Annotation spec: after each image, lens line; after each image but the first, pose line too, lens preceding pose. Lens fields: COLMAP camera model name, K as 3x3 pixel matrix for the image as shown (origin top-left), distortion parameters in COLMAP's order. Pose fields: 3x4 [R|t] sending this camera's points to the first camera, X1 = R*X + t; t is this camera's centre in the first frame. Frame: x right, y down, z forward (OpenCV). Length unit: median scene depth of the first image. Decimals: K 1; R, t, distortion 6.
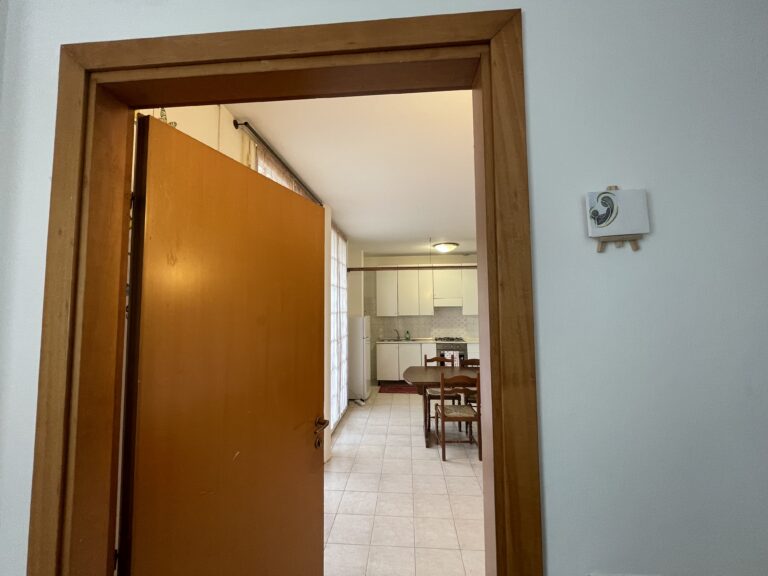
lens RADIAL K [[301.8, 0, 384.0], [0, 301.8, 288.0], [0, 0, 1]] dist [-0.000483, -0.000028]
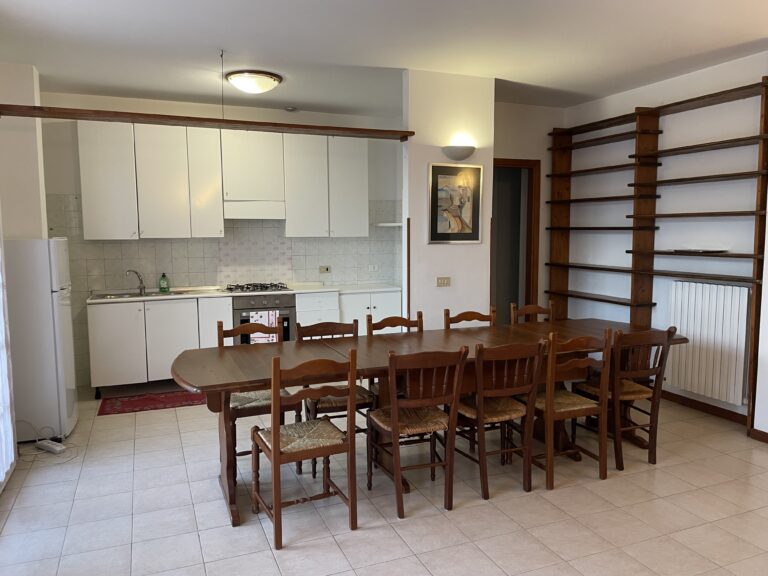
lens RADIAL K [[584.3, 0, 384.0], [0, 584.3, 288.0], [0, 0, 1]] dist [0.100259, -0.130383]
pose [[0.899653, -0.038760, 0.434881, -0.013387], [-0.032380, 0.987385, 0.154989, 0.023491], [-0.435403, -0.153517, 0.887050, 0.099603]]
